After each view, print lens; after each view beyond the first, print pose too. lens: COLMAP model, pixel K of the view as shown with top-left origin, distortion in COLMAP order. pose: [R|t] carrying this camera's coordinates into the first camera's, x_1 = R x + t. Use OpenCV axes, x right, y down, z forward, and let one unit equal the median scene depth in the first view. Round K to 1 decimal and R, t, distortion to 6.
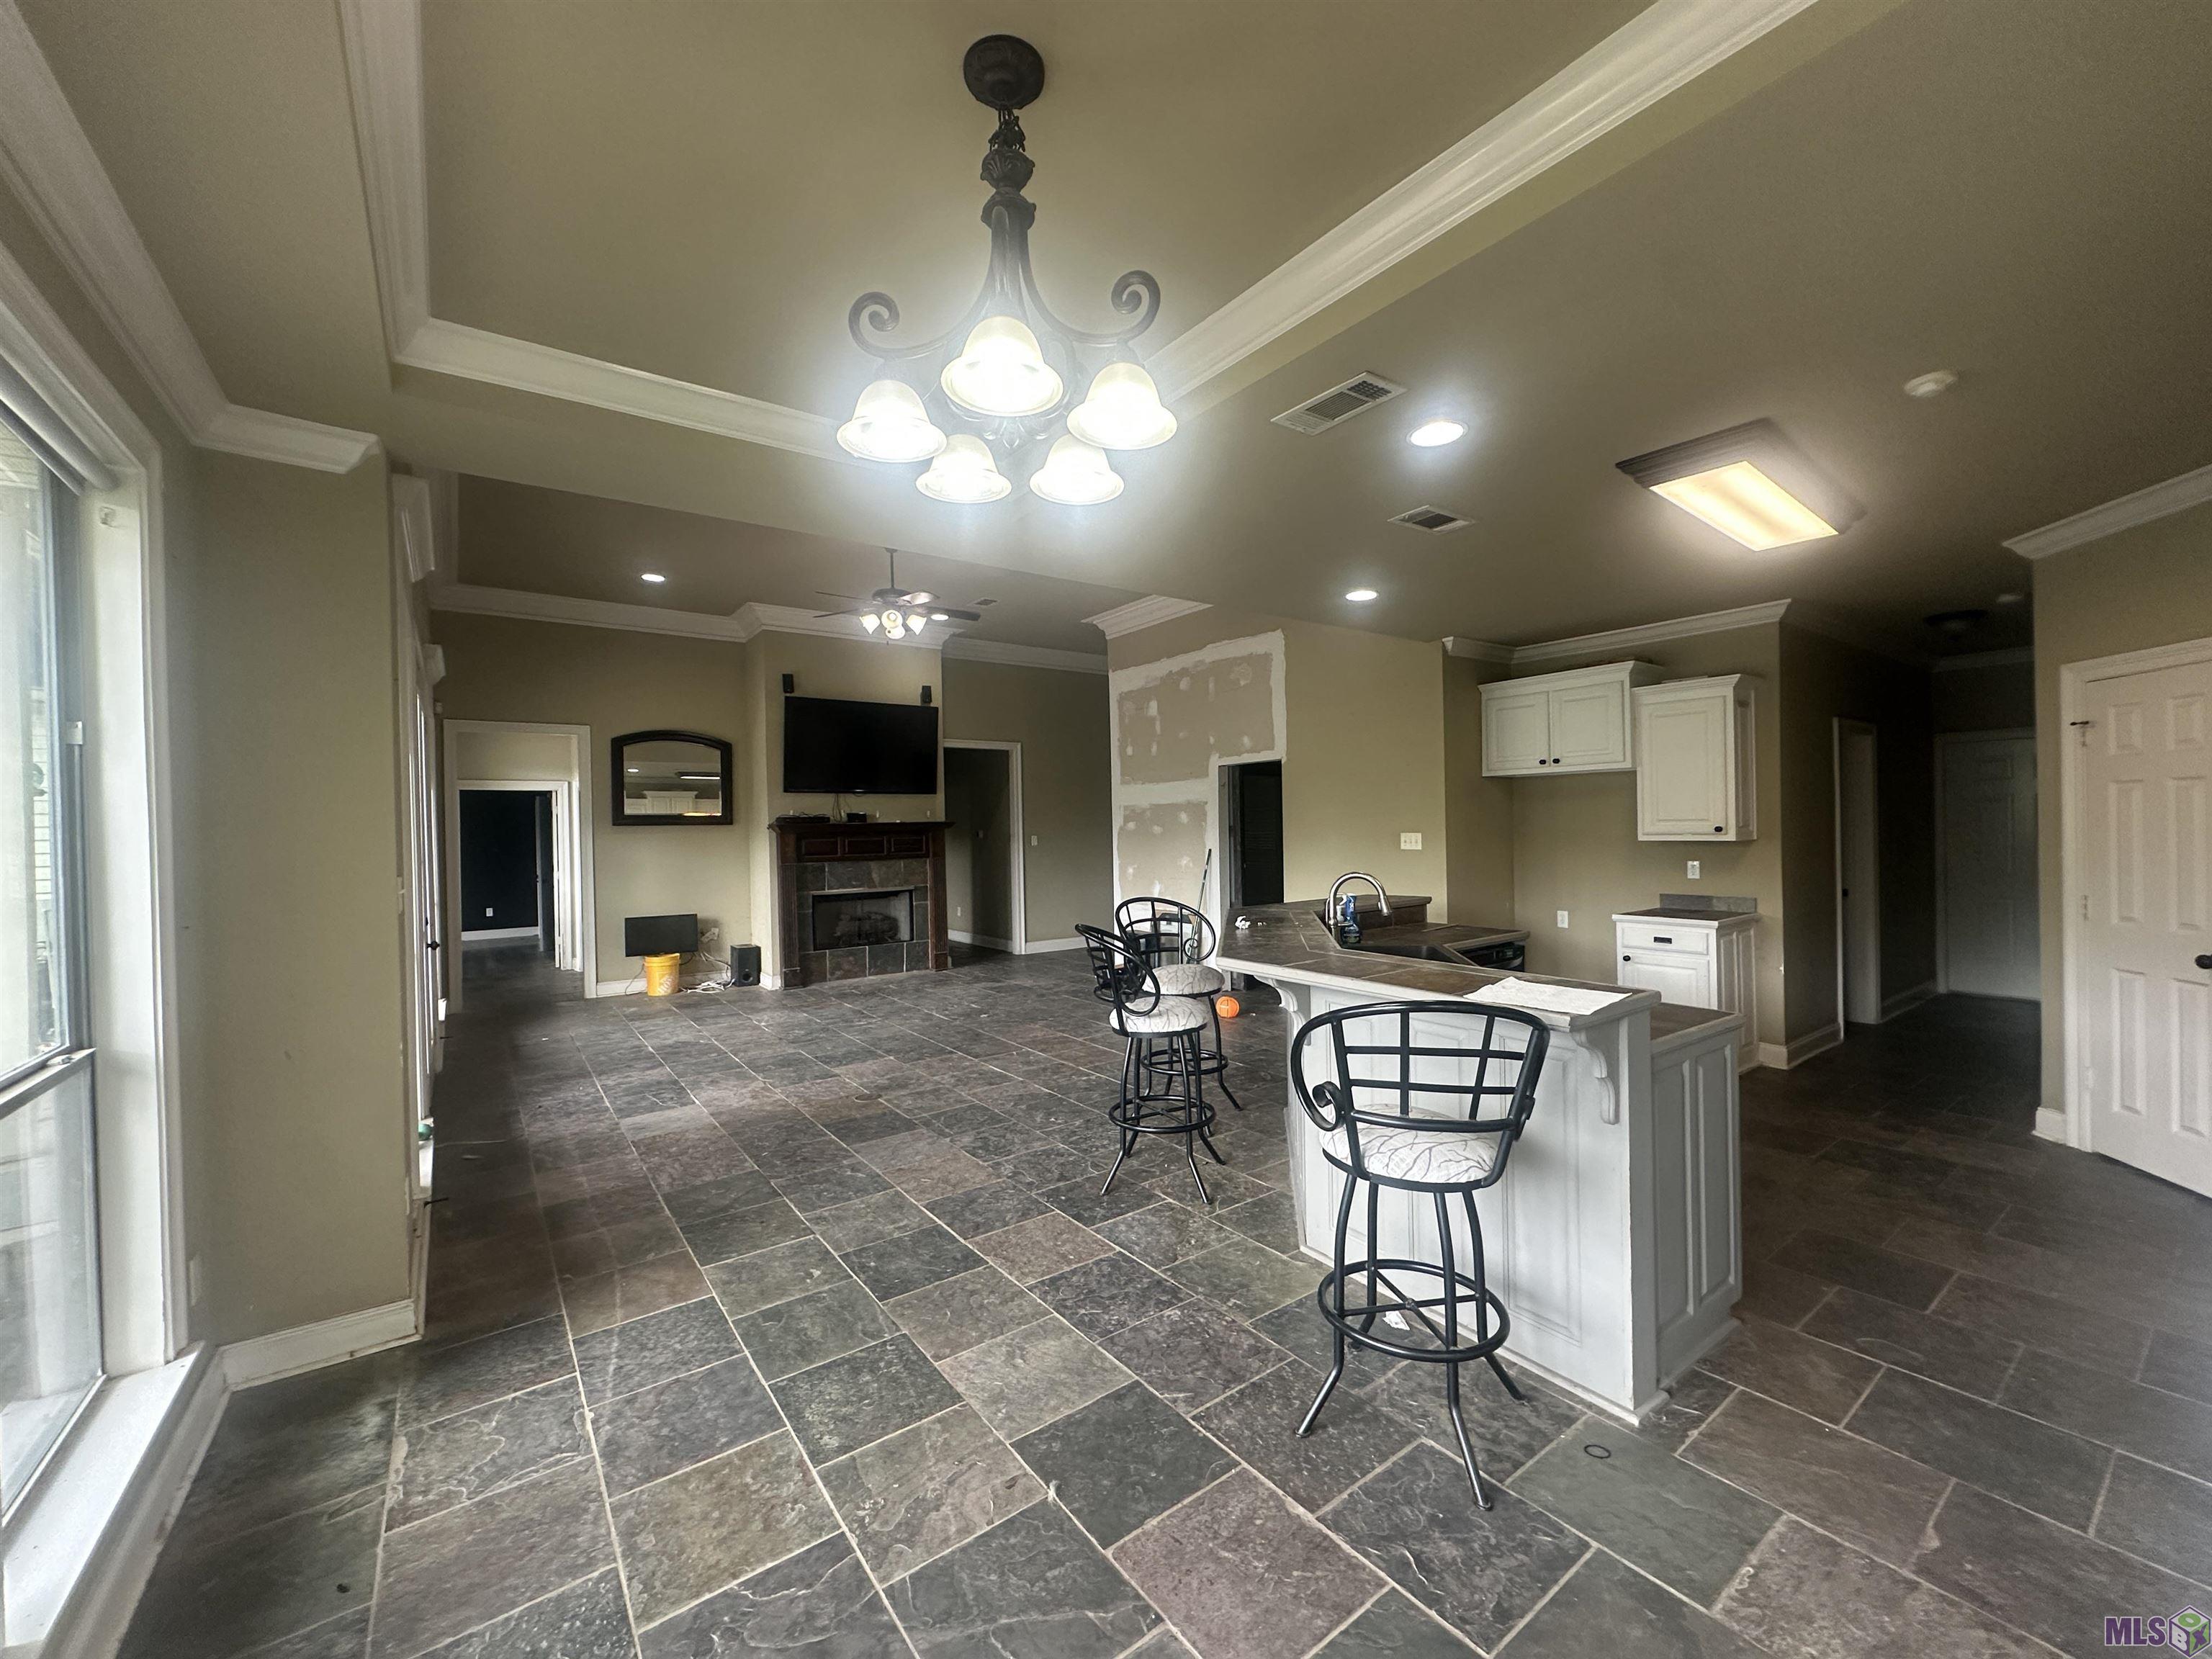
lens RADIAL K [[881.7, 0, 1102.4], [0, 881.7, 830.3], [0, 0, 1]] dist [-0.001305, 0.000600]
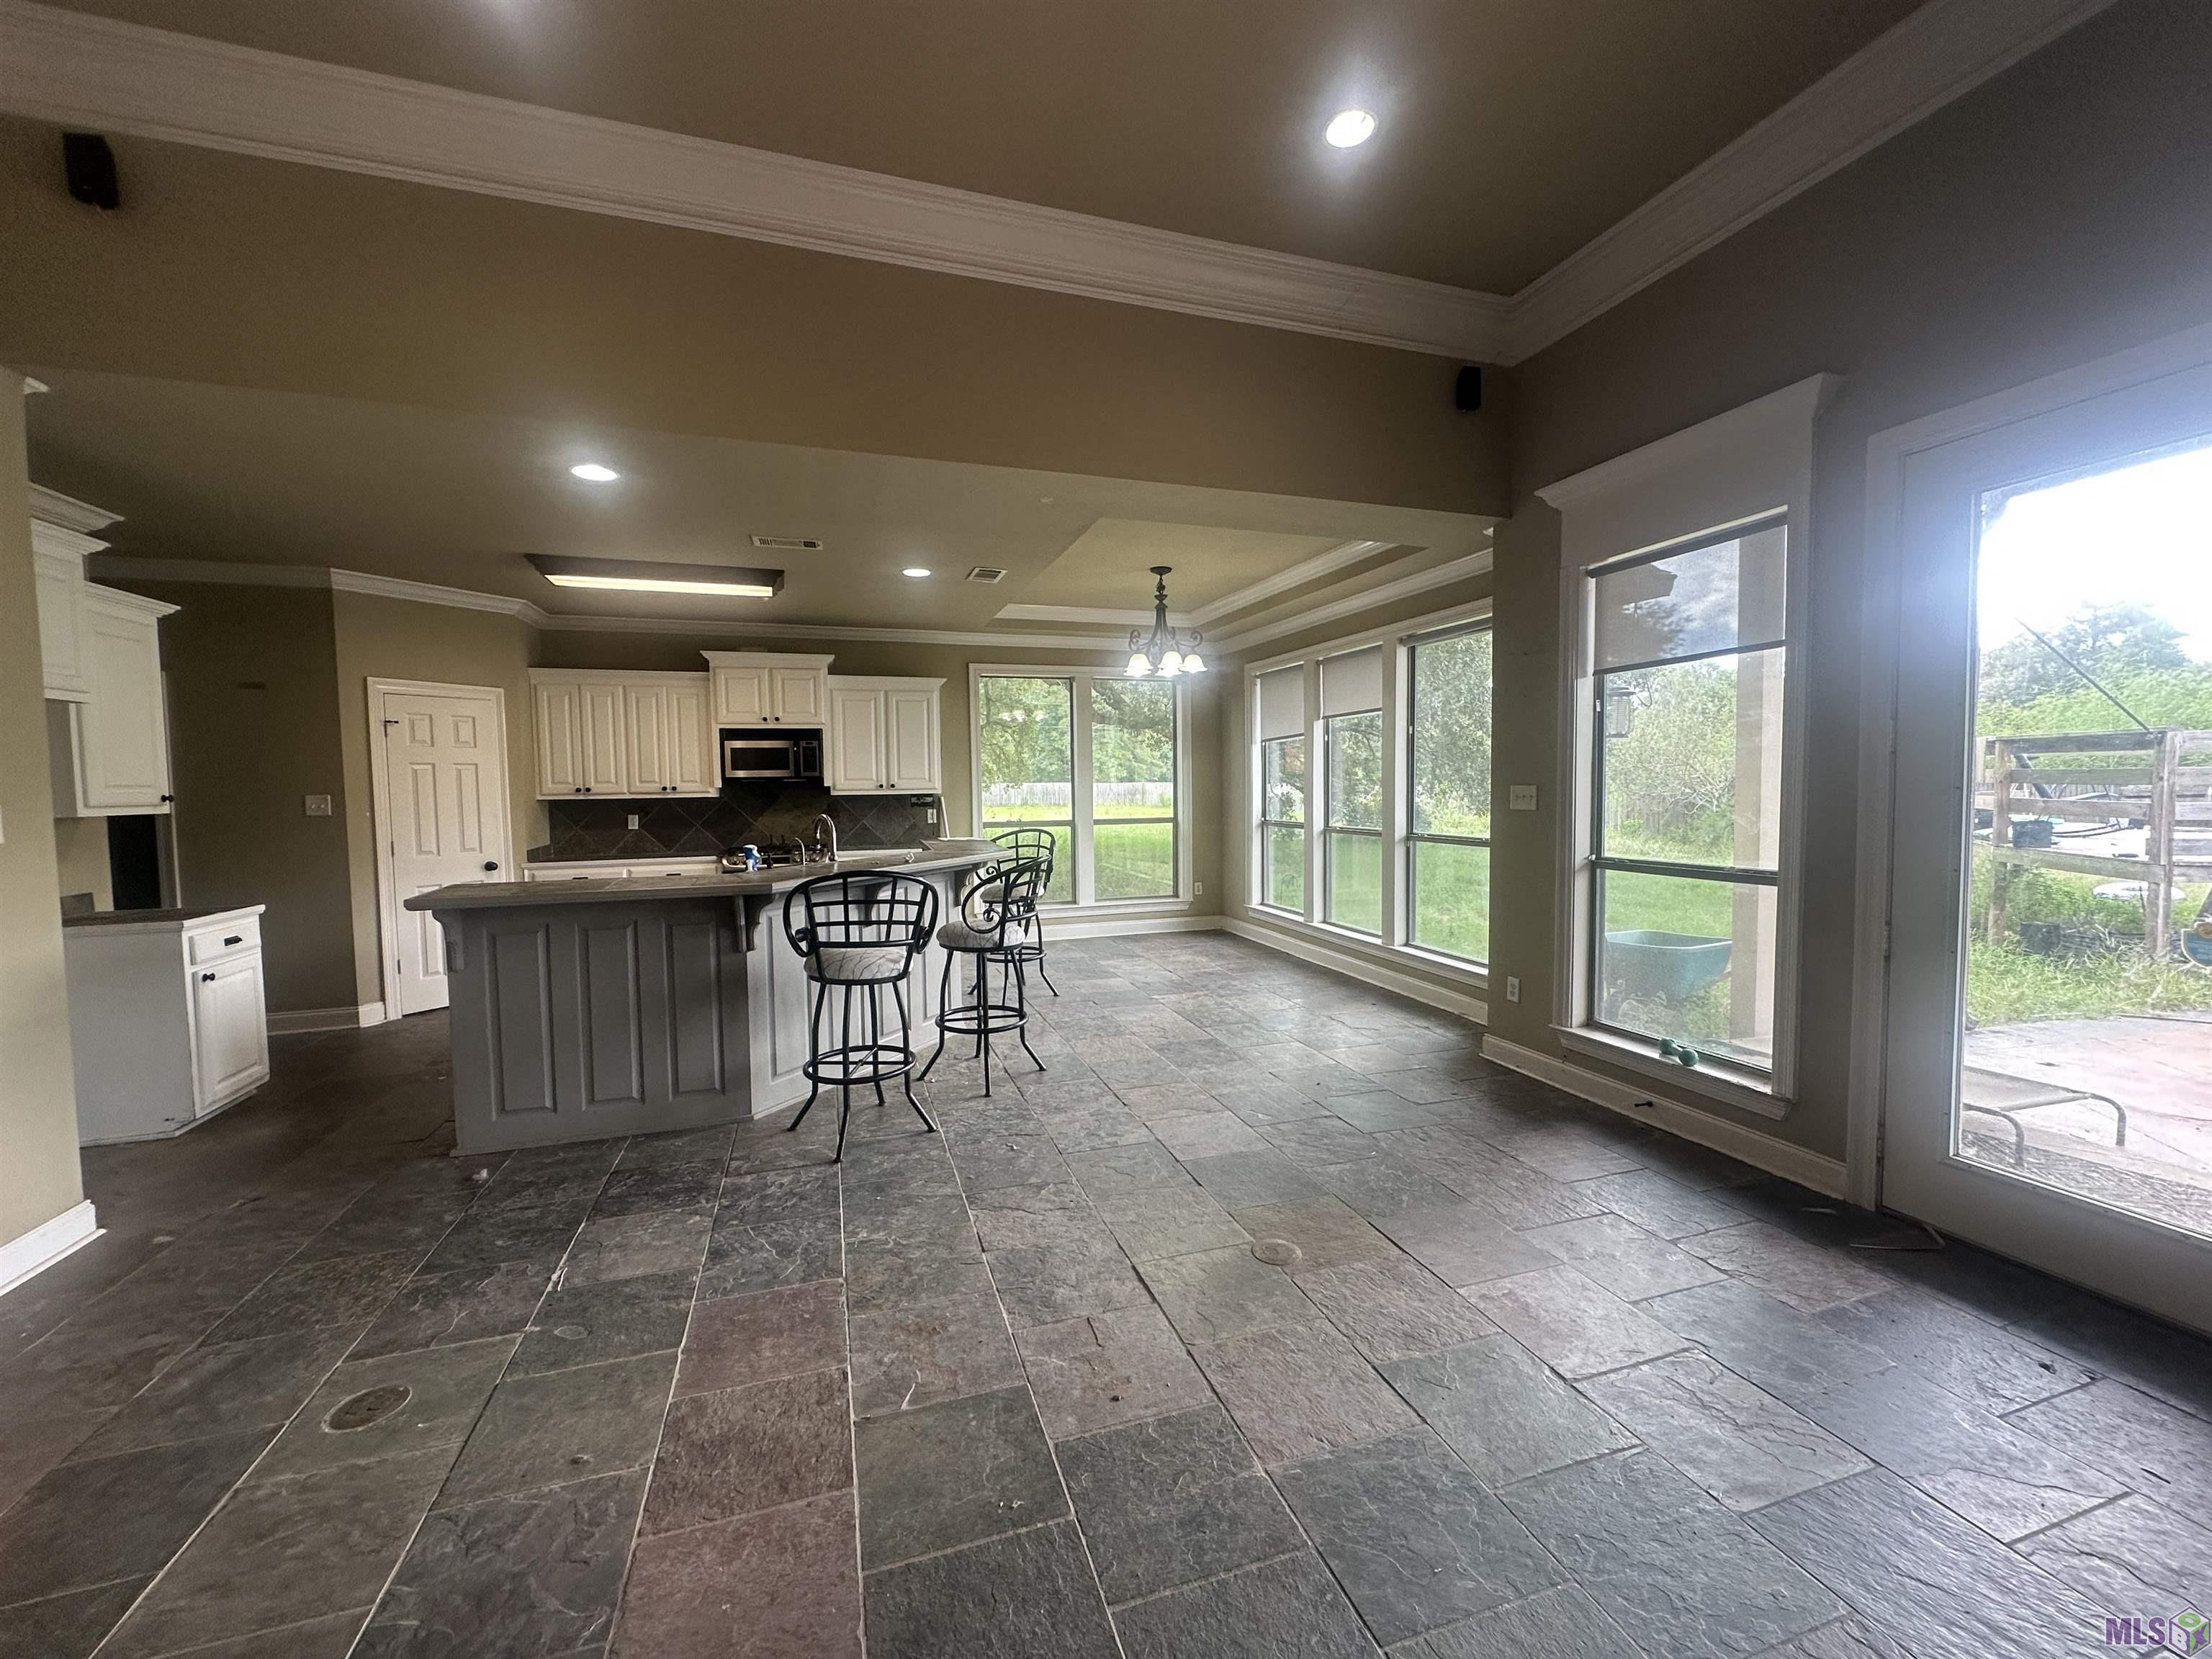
lens RADIAL K [[881.7, 0, 1104.6], [0, 881.7, 830.3], [0, 0, 1]] dist [-0.001305, 0.000600]
pose [[-0.949310, 0.015311, 0.313970, -0.330965], [0.033682, 0.998017, 0.053171, 0.013130], [-0.312533, 0.061051, -0.947943, 1.492065]]
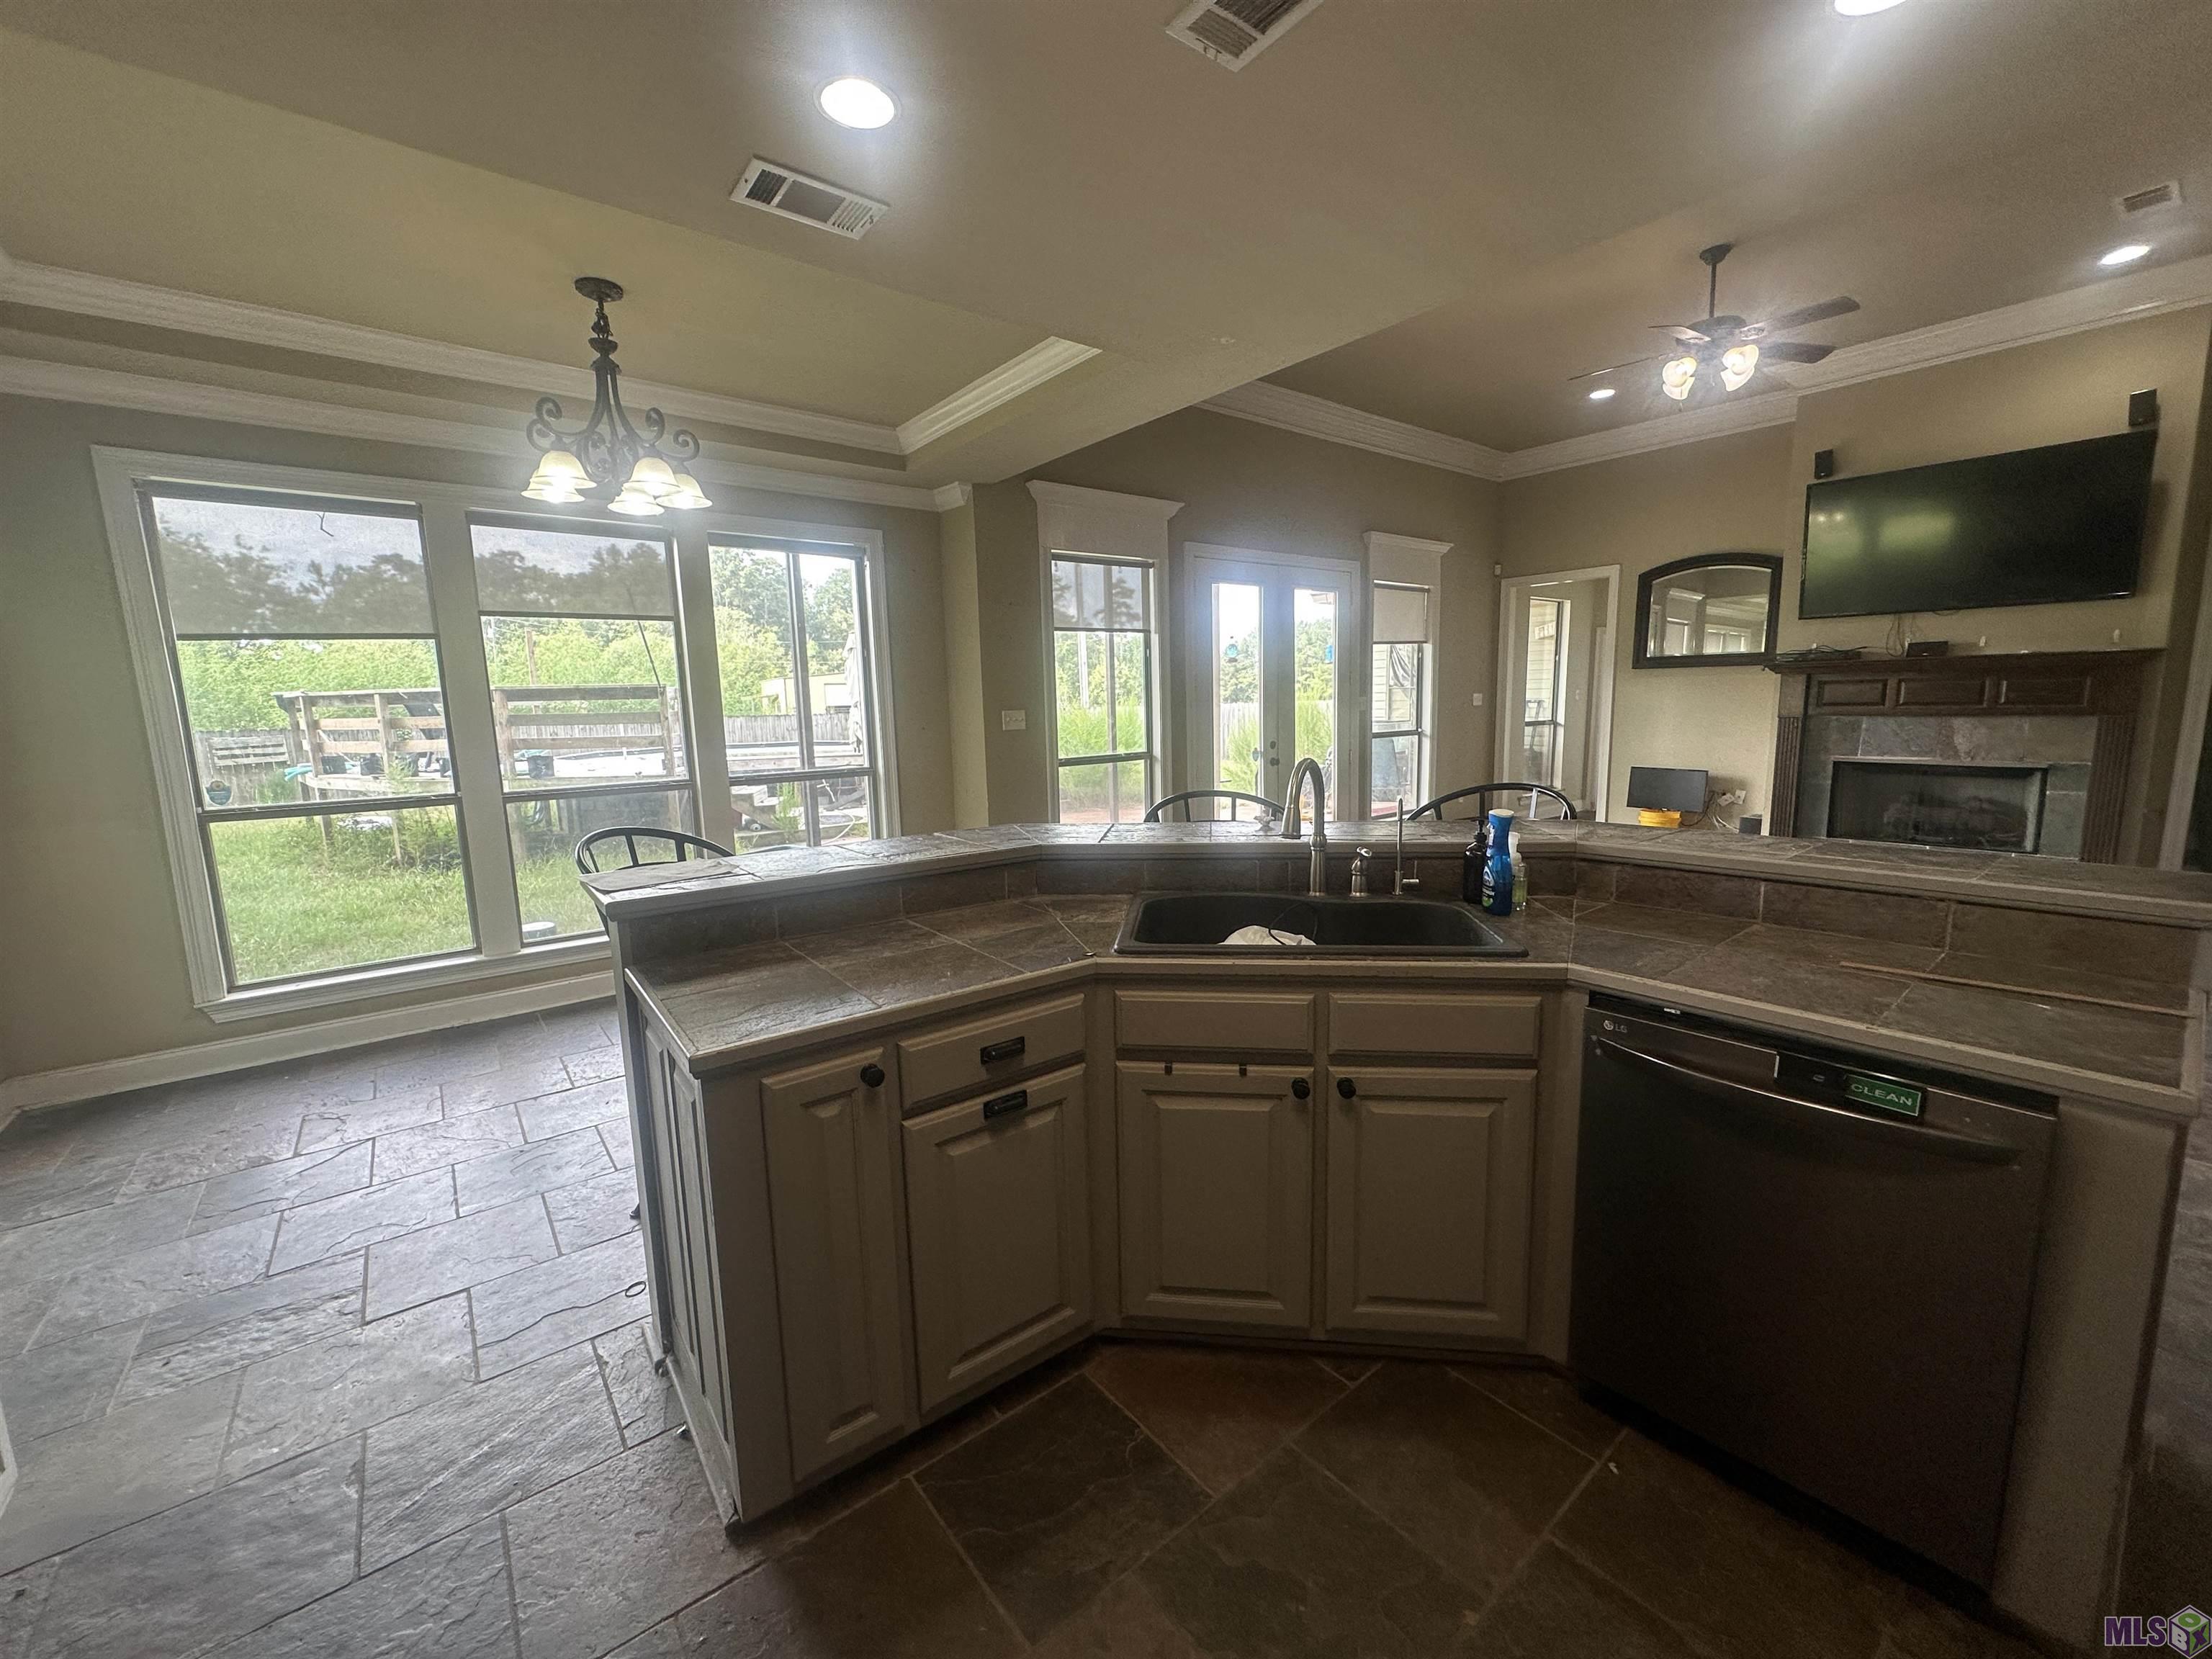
lens RADIAL K [[881.7, 0, 1103.0], [0, 881.7, 822.4], [0, 0, 1]] dist [-0.001305, 0.000600]
pose [[0.041676, 0.156770, -0.986755, 0.625471], [0.018719, 0.987318, 0.157650, -0.003550], [0.998956, -0.025041, 0.038213, 0.627505]]
